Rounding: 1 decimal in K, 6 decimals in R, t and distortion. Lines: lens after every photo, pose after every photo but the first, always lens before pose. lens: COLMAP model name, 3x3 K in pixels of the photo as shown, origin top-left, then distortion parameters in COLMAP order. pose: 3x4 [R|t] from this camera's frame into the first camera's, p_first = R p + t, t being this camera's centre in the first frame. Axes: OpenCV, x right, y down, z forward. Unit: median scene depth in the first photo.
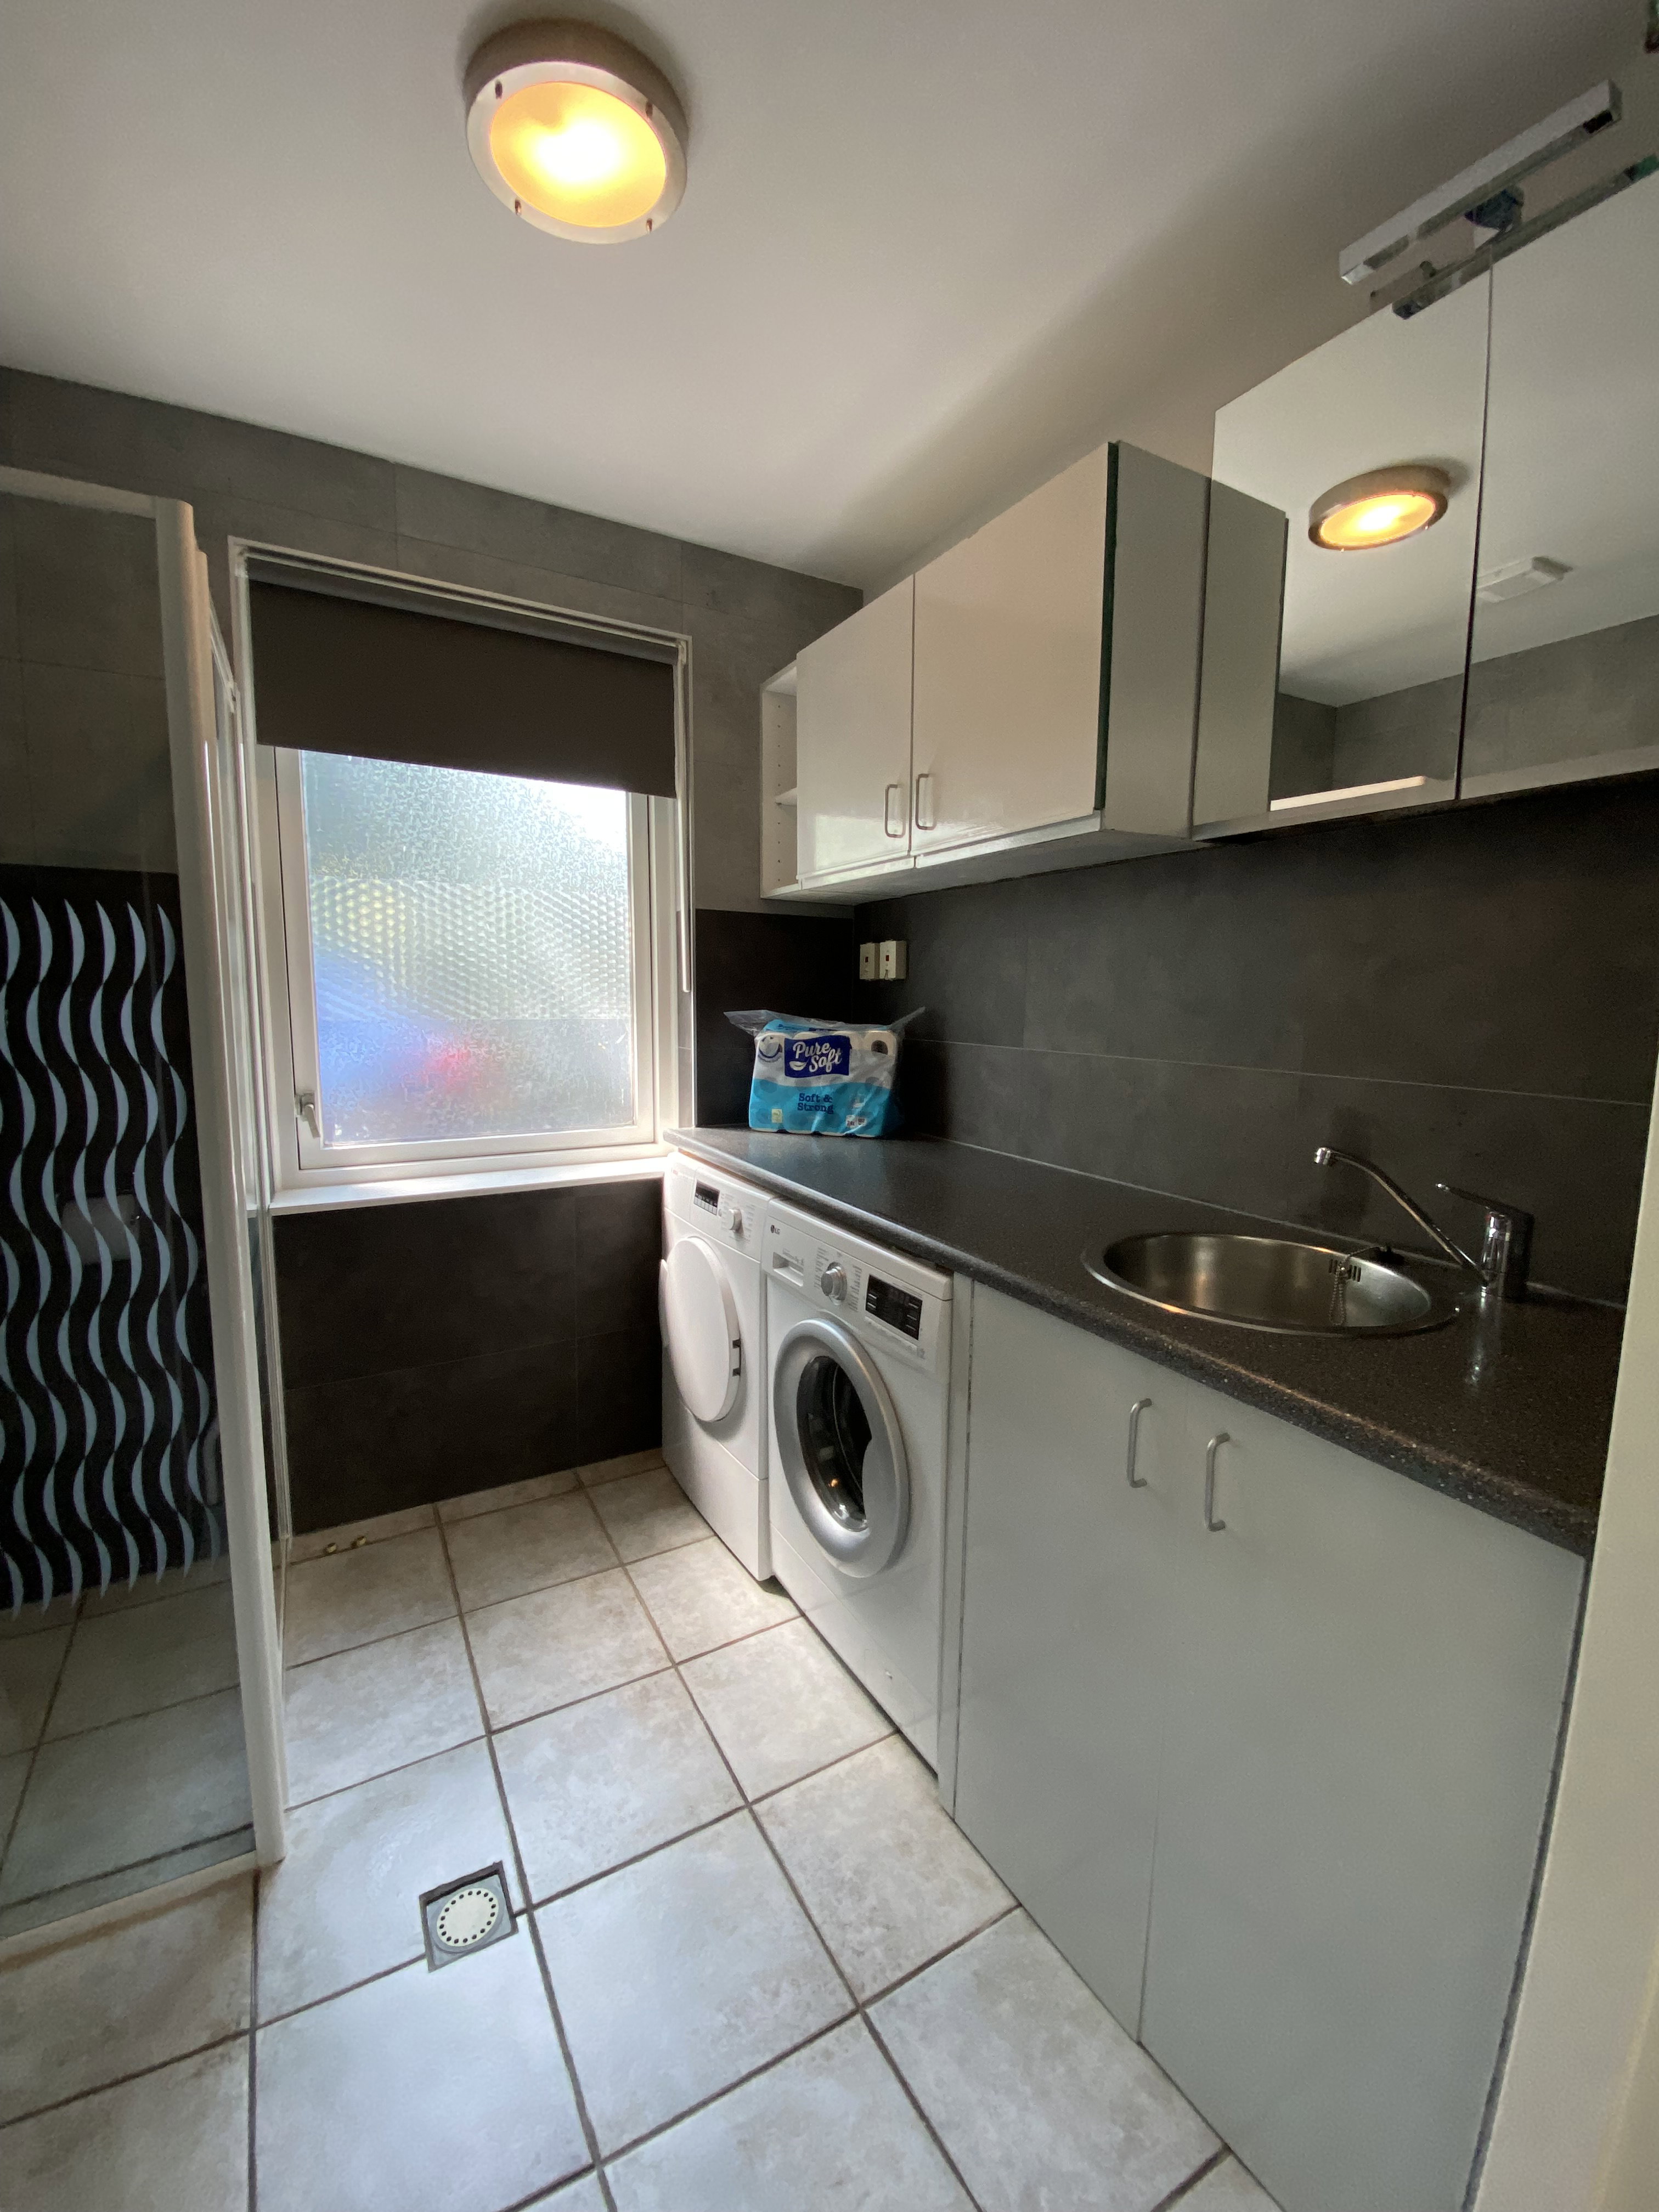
lens RADIAL K [[903.0, 0, 836.4], [0, 903.0, 1101.8], [0, 0, 1]] dist [0.043223, -0.036632]
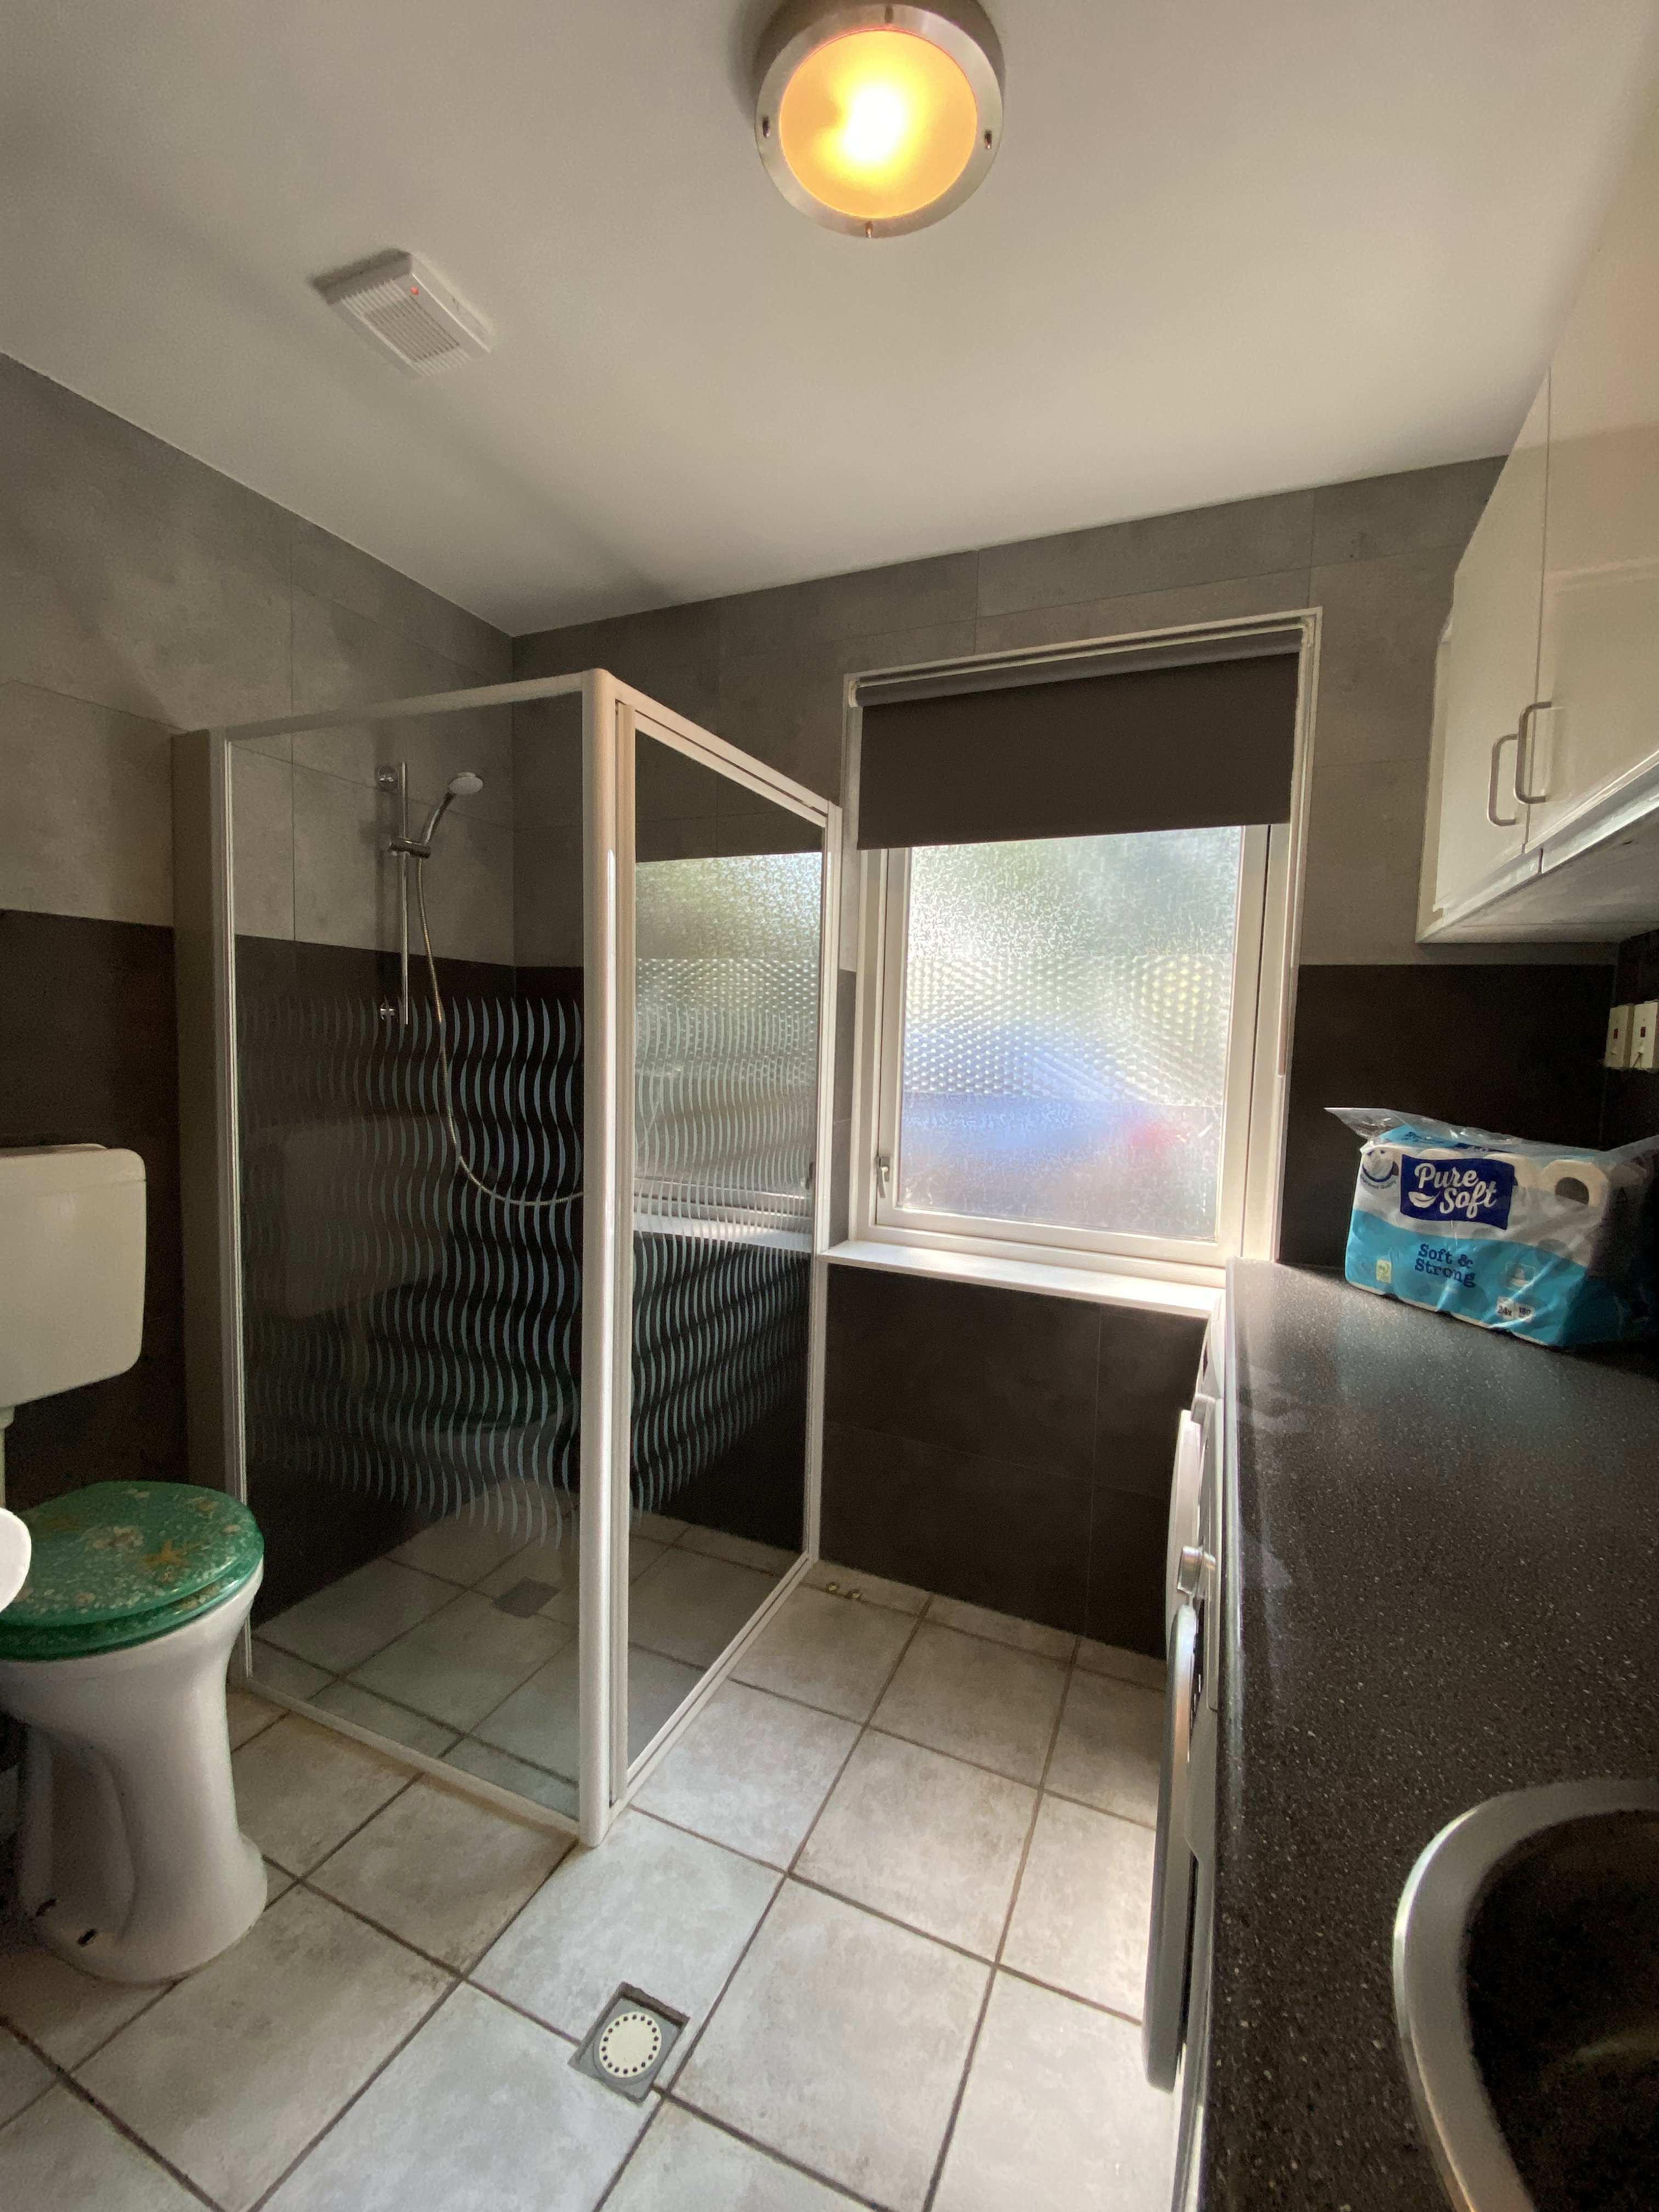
lens RADIAL K [[896.7, 0, 832.8], [0, 896.7, 1095.9], [0, 0, 1]] dist [-0.001016, -0.011349]
pose [[0.583760, 0.061076, -0.809626, 0.223621], [-0.119186, 0.992811, -0.011040, -0.057062], [0.803131, 0.102941, 0.586843, 0.293230]]
